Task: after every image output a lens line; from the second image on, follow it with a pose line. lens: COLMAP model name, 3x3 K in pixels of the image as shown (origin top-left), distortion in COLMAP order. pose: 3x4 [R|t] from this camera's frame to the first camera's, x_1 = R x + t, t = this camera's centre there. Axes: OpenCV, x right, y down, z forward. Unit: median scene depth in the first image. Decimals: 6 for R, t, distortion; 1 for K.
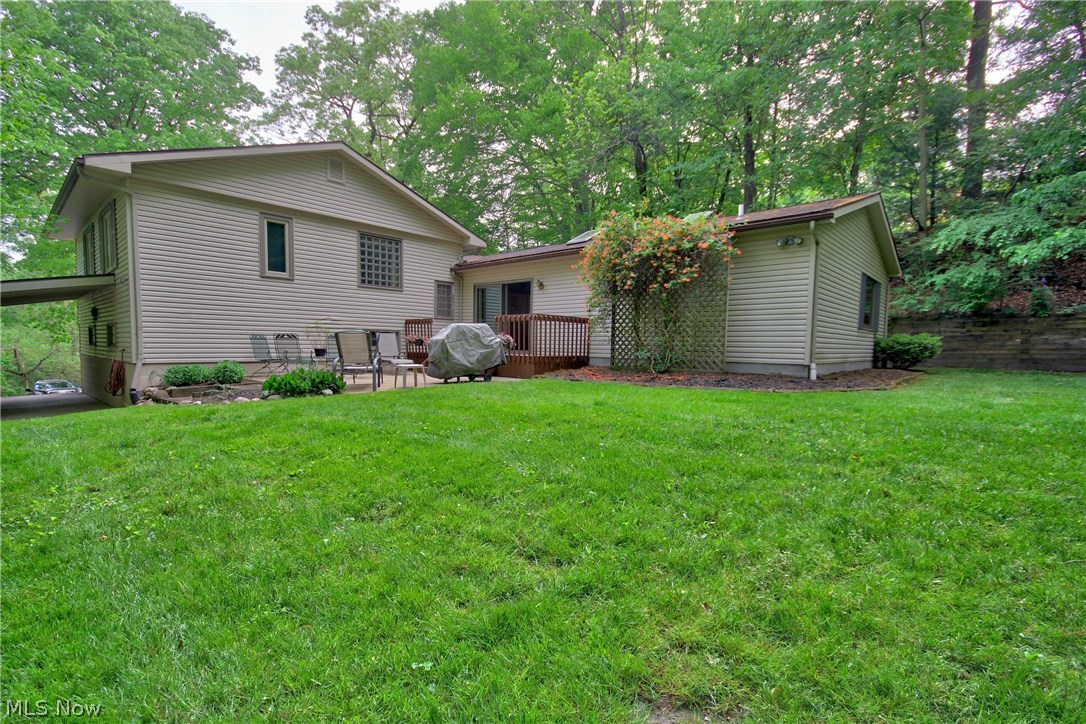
lens RADIAL K [[499.7, 0, 541.7], [0, 499.7, 377.5], [0, 0, 1]] dist [0.007244, -0.010649]
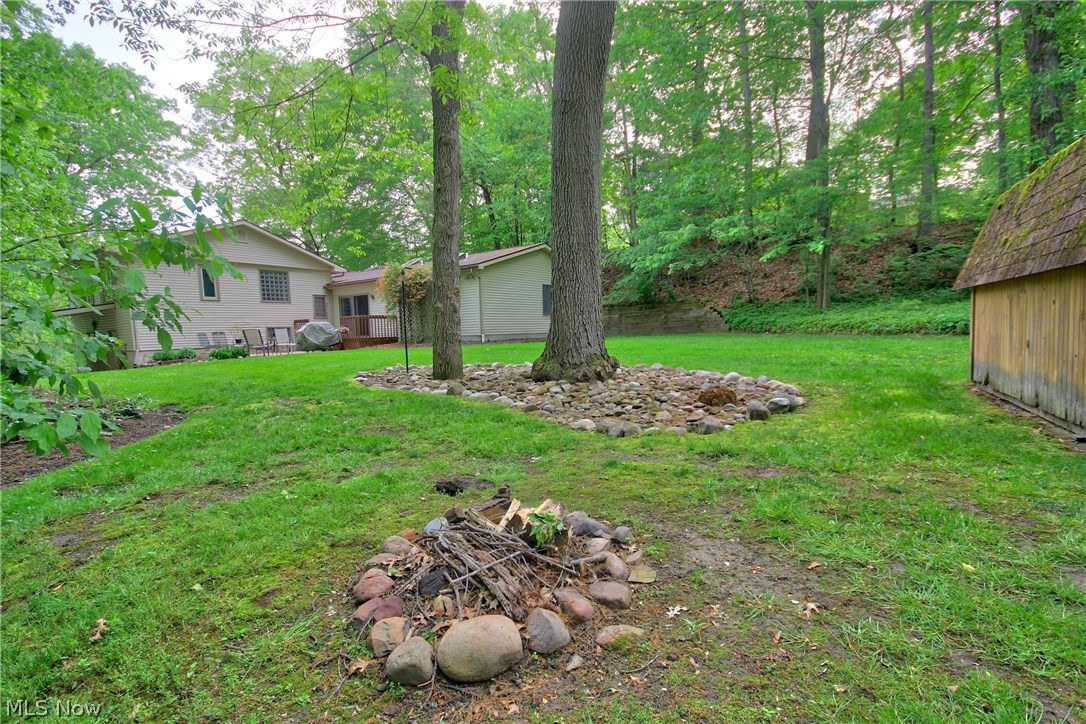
lens RADIAL K [[499.7, 0, 541.7], [0, 499.7, 377.5], [0, 0, 1]] dist [0.007244, -0.010649]
pose [[0.993519, -0.054130, 0.099954, 0.382566], [0.051583, 0.998279, 0.027888, 0.072303], [-0.101291, -0.022551, 0.994601, -0.762819]]
